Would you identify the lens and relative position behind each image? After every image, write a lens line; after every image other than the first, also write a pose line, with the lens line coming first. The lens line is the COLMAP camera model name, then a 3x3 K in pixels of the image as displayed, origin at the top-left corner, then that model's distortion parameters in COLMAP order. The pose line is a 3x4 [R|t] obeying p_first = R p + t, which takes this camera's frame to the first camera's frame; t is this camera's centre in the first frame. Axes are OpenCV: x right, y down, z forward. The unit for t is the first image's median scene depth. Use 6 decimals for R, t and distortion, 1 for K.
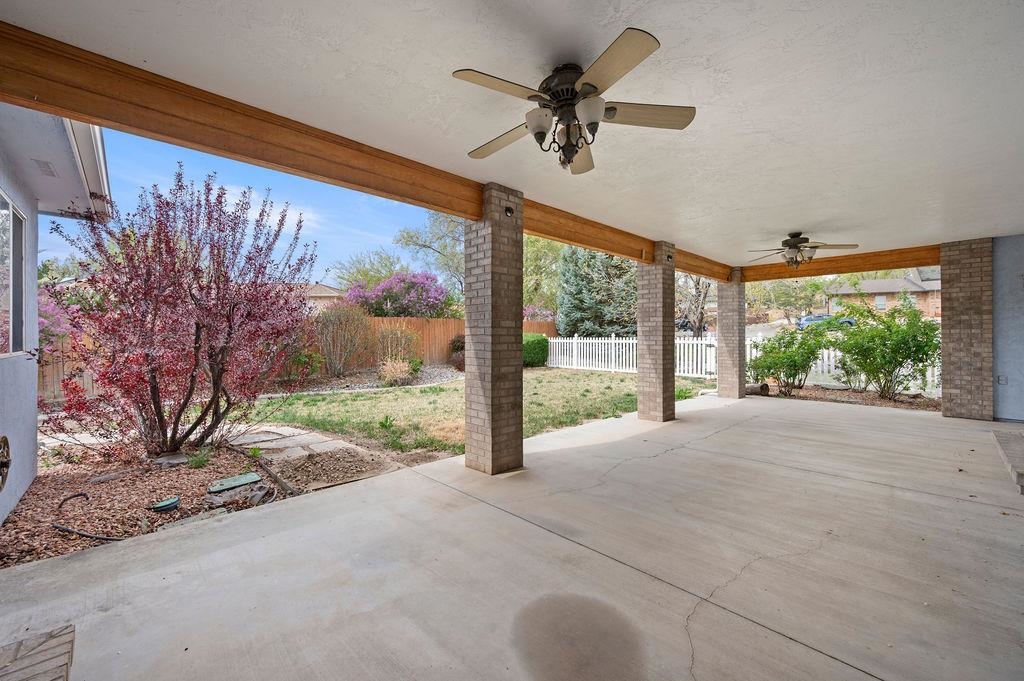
lens RADIAL K [[406.9, 0, 516.4], [0, 406.9, 339.1], [0, 0, 1]] dist [0.000515, -0.000117]
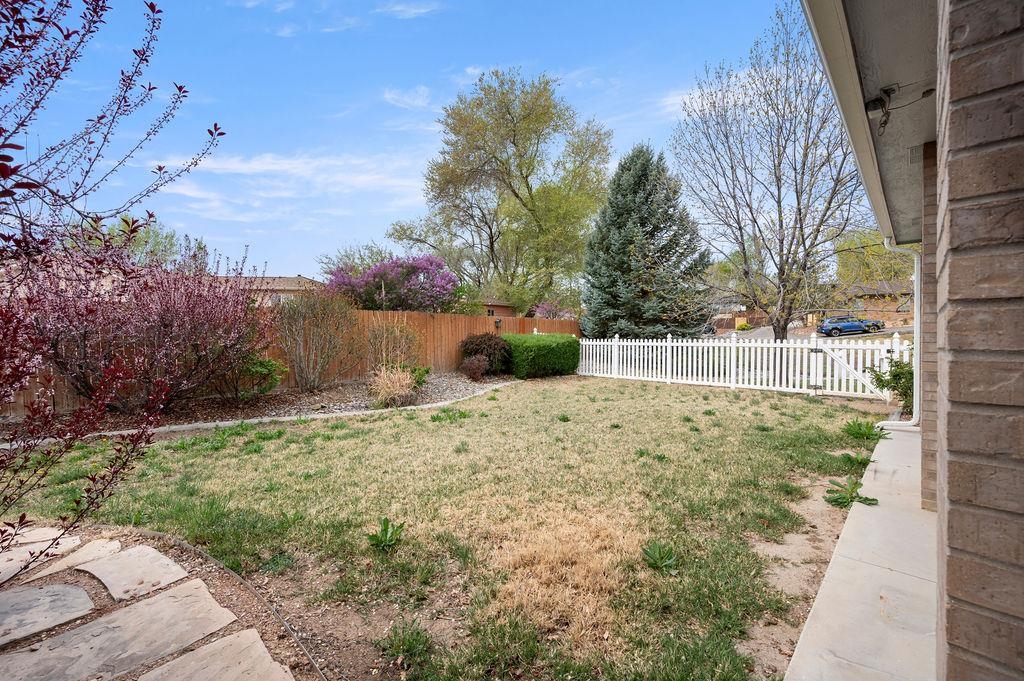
lens RADIAL K [[406.9, 0, 516.4], [0, 406.9, 339.1], [0, 0, 1]] dist [0.000515, -0.000117]
pose [[0.999754, 0.005648, 0.021432, -0.073638], [-0.005543, 0.999972, -0.004956, 0.001474], [-0.021460, 0.004836, 0.999758, 0.218083]]
